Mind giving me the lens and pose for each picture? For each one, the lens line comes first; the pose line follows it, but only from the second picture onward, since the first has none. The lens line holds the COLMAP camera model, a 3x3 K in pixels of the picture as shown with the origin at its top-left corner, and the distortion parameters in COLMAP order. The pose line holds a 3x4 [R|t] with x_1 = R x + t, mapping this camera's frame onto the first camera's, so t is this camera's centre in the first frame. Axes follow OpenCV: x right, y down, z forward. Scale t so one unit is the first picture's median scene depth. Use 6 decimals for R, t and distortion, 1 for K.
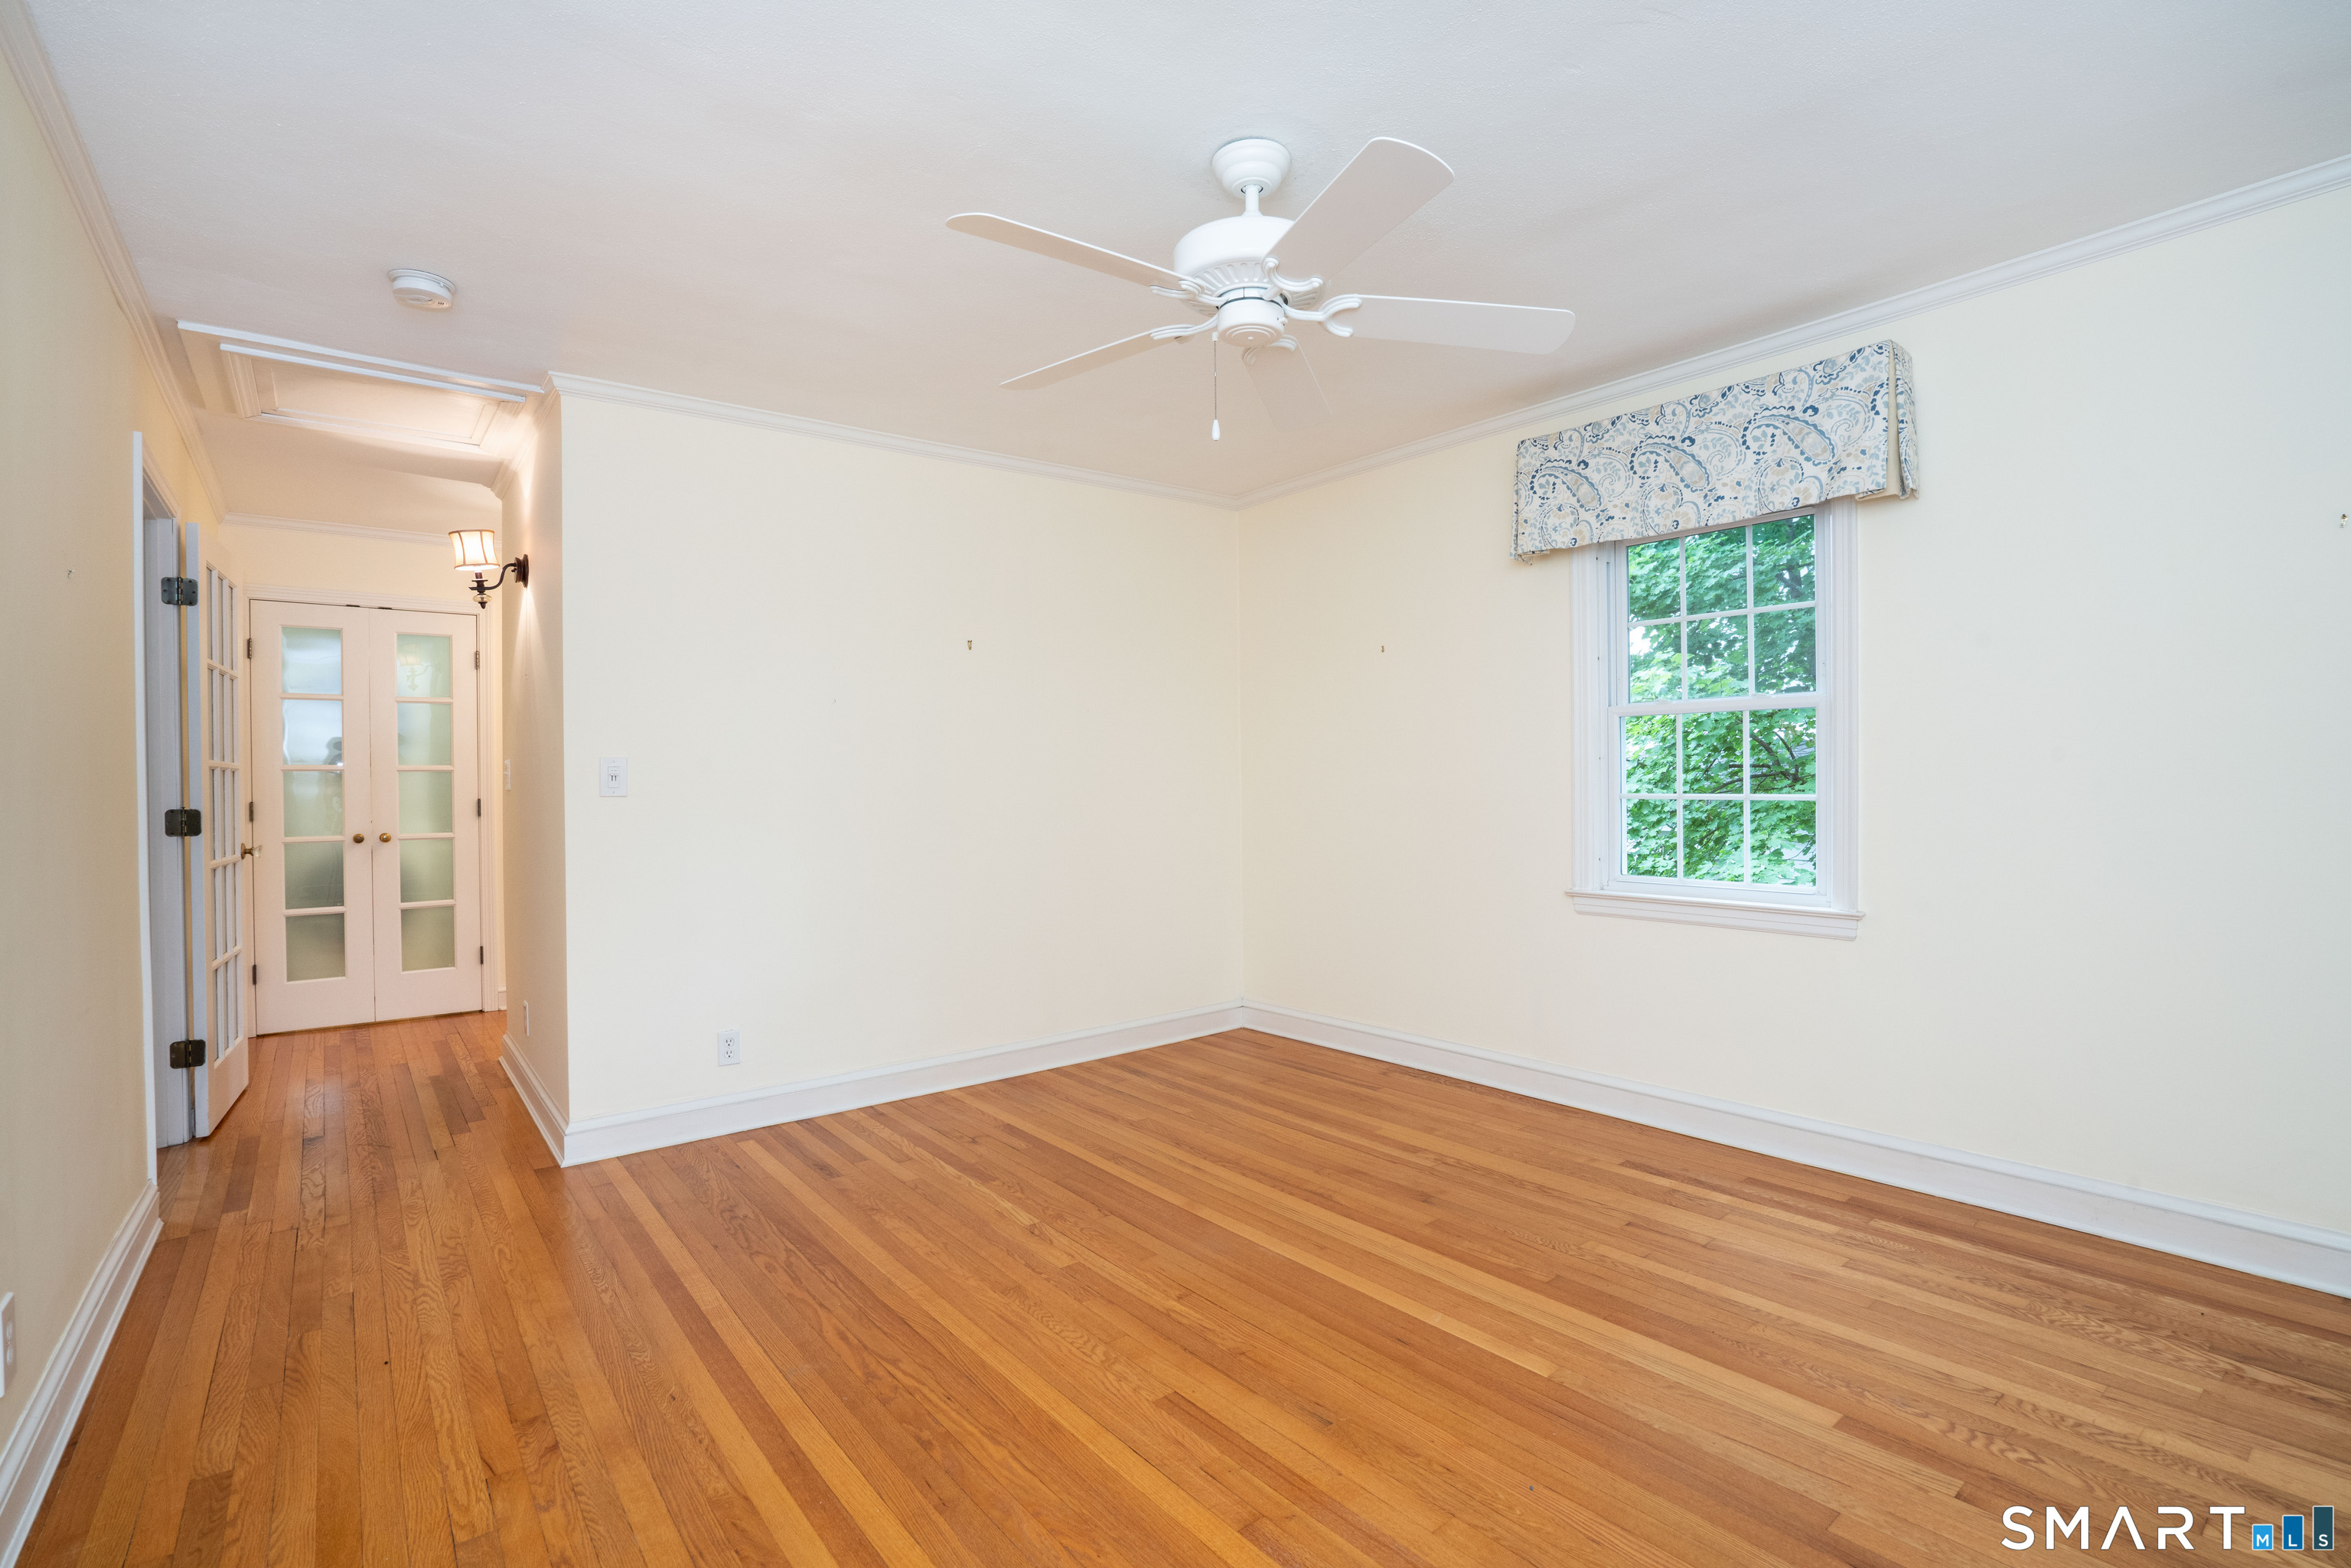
lens RADIAL K [[1075.4, 0, 1160.2], [0, 1075.4, 781.1], [0, 0, 1]] dist [-0.024493, 0.001960]
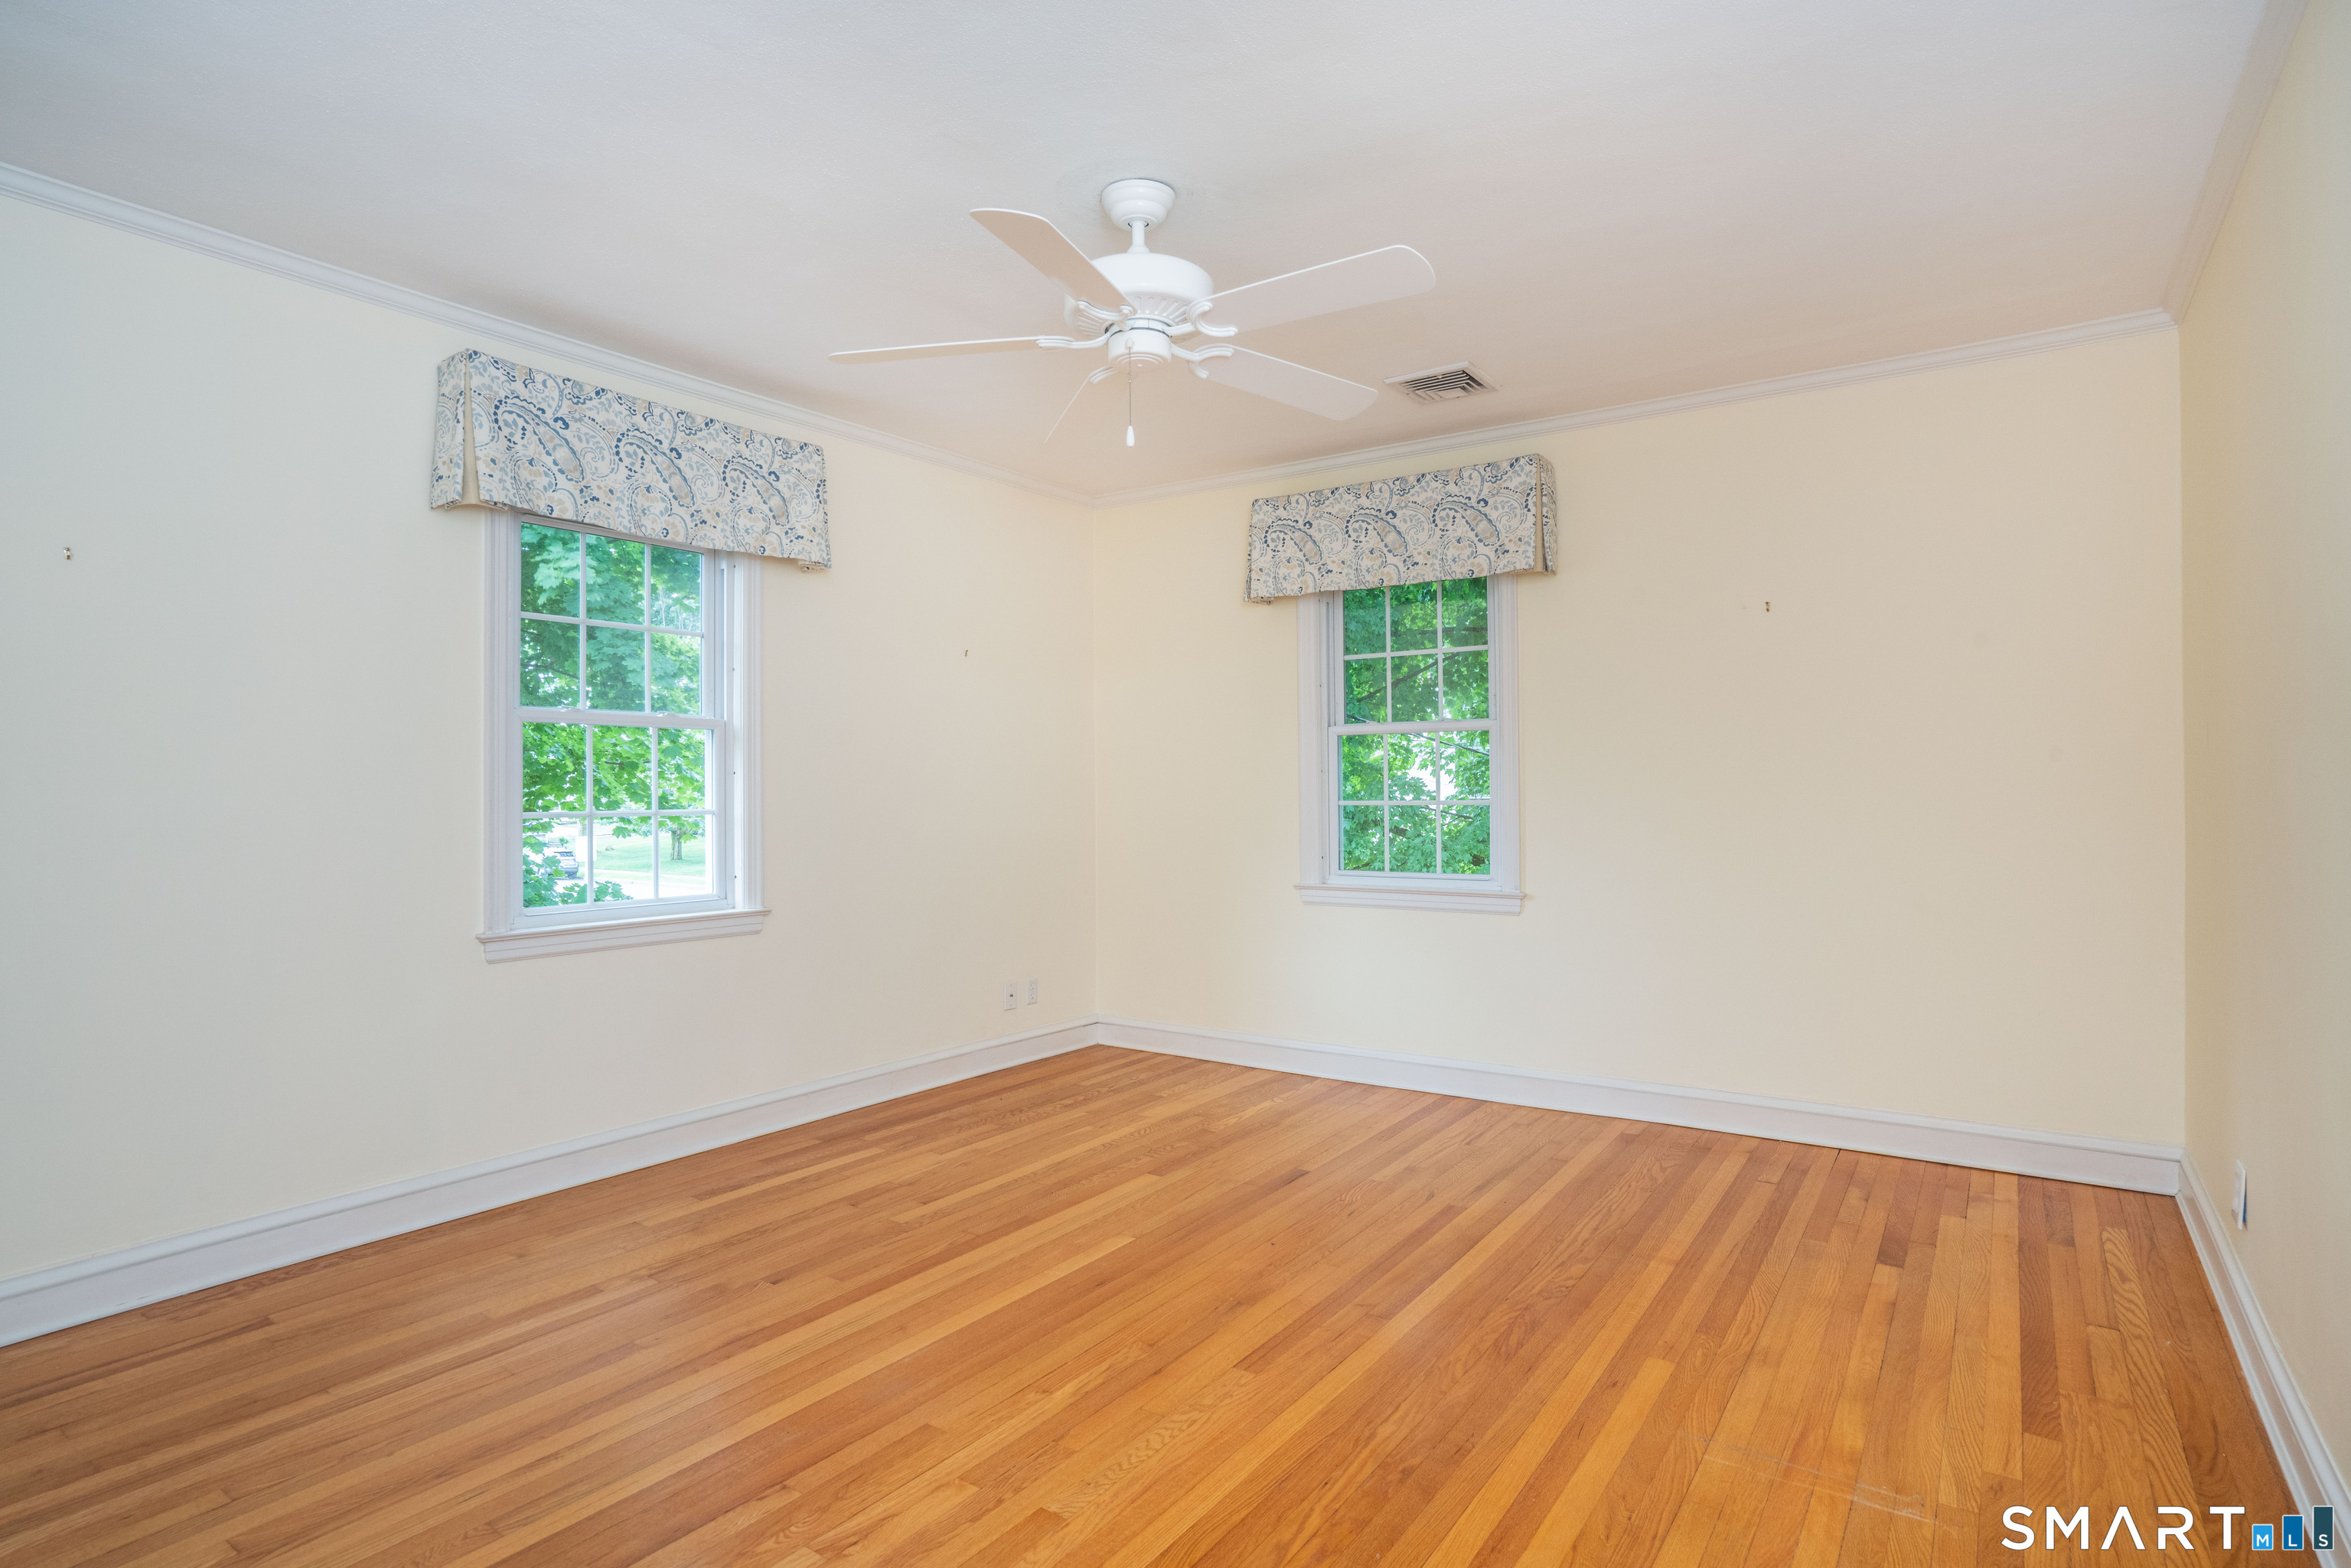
lens RADIAL K [[1236.4, 0, 1162.1], [0, 1236.4, 787.9], [0, 0, 1]] dist [0.001866, -0.000314]
pose [[-0.286901, 0.014174, 0.957855, -0.897886], [0.006326, 0.999897, -0.012902, 0.011847], [-0.957939, 0.002357, -0.286961, 1.110862]]
